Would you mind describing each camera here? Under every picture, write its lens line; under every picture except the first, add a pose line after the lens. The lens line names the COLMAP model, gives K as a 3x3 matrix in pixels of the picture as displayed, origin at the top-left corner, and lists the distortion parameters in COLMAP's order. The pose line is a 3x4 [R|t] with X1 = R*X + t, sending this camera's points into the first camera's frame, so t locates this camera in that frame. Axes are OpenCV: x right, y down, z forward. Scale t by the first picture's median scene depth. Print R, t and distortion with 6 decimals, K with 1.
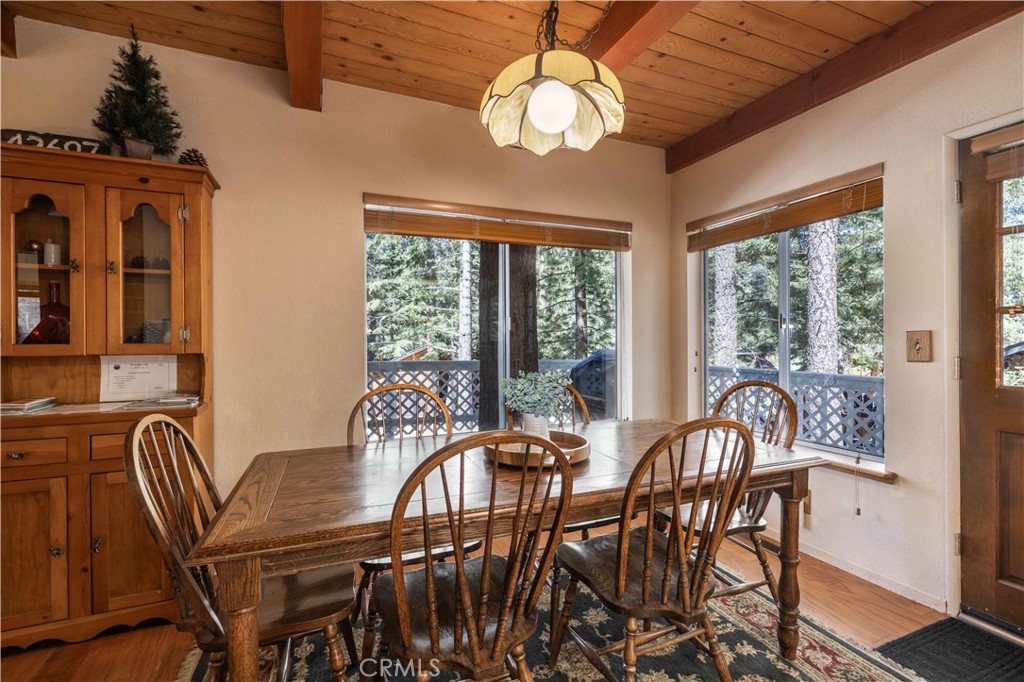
lens RADIAL K [[441.0, 0, 512.1], [0, 441.0, 341.0], [0, 0, 1]] dist [-0.002591, -0.000275]
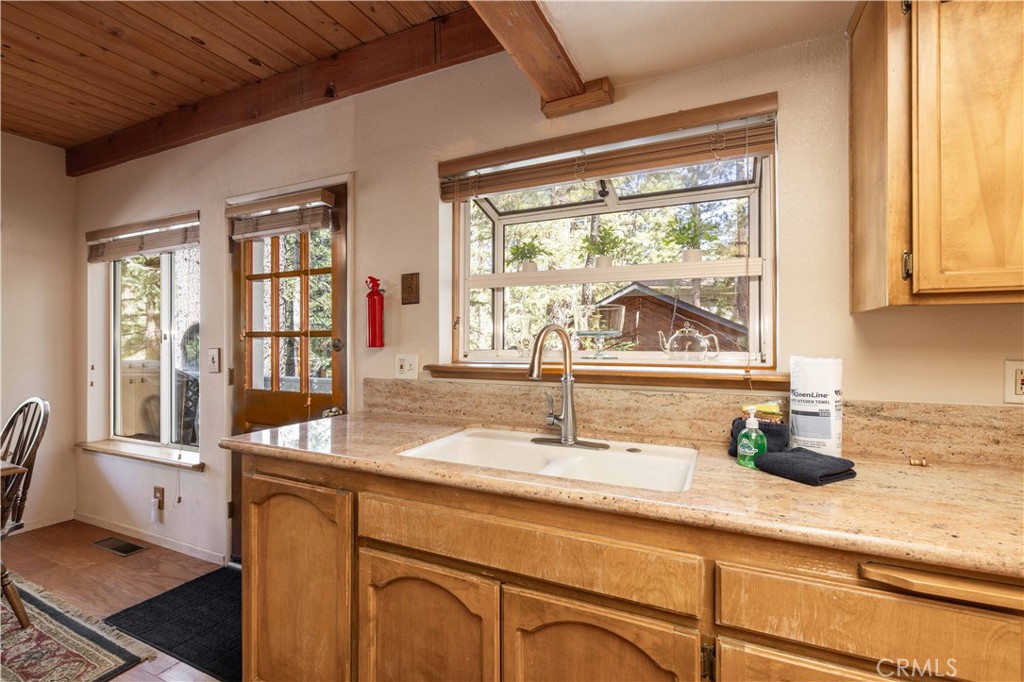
lens RADIAL K [[441.0, 0, 511.2], [0, 441.0, 339.4], [0, 0, 1]] dist [-0.002591, -0.000275]
pose [[0.755927, 0.003146, 0.654648, 0.663893], [0.004358, 0.999942, -0.009838, -0.027771], [-0.654641, 0.010290, 0.755869, -0.470478]]
